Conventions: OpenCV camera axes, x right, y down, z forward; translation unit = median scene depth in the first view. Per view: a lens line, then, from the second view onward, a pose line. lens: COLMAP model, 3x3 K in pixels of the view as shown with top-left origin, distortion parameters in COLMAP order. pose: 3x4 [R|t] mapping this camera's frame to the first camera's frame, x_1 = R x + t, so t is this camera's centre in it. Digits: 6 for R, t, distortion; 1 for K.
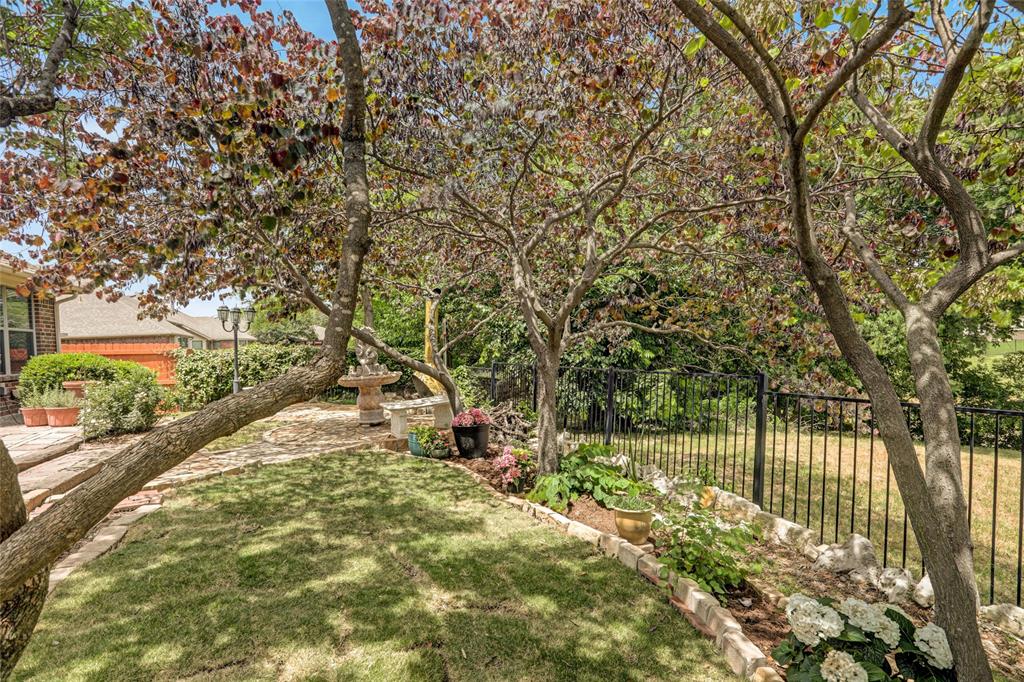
lens RADIAL K [[501.4, 0, 512.4], [0, 501.4, 350.8], [0, 0, 1]] dist [-0.003662, -0.000034]
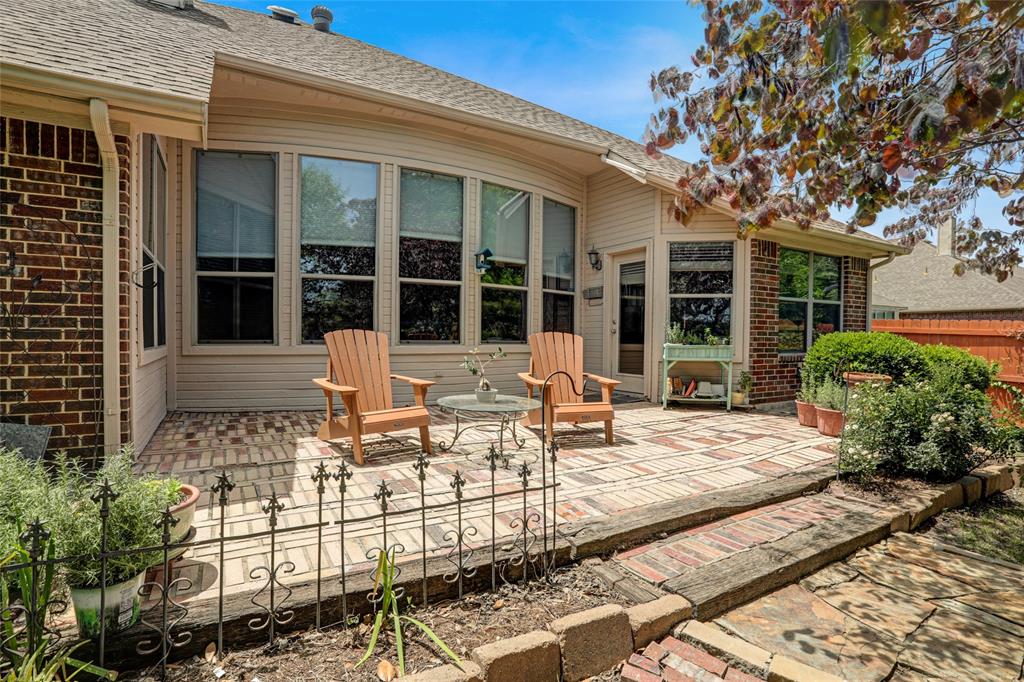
lens RADIAL K [[486.3, 0, 543.0], [0, 486.3, 351.1], [0, 0, 1]] dist [-0.001262, 0.000186]
pose [[0.177187, 0.085318, -0.980472, -0.278837], [-0.031002, 0.996225, 0.081086, -0.011928], [0.983689, 0.016029, 0.179163, 0.432234]]
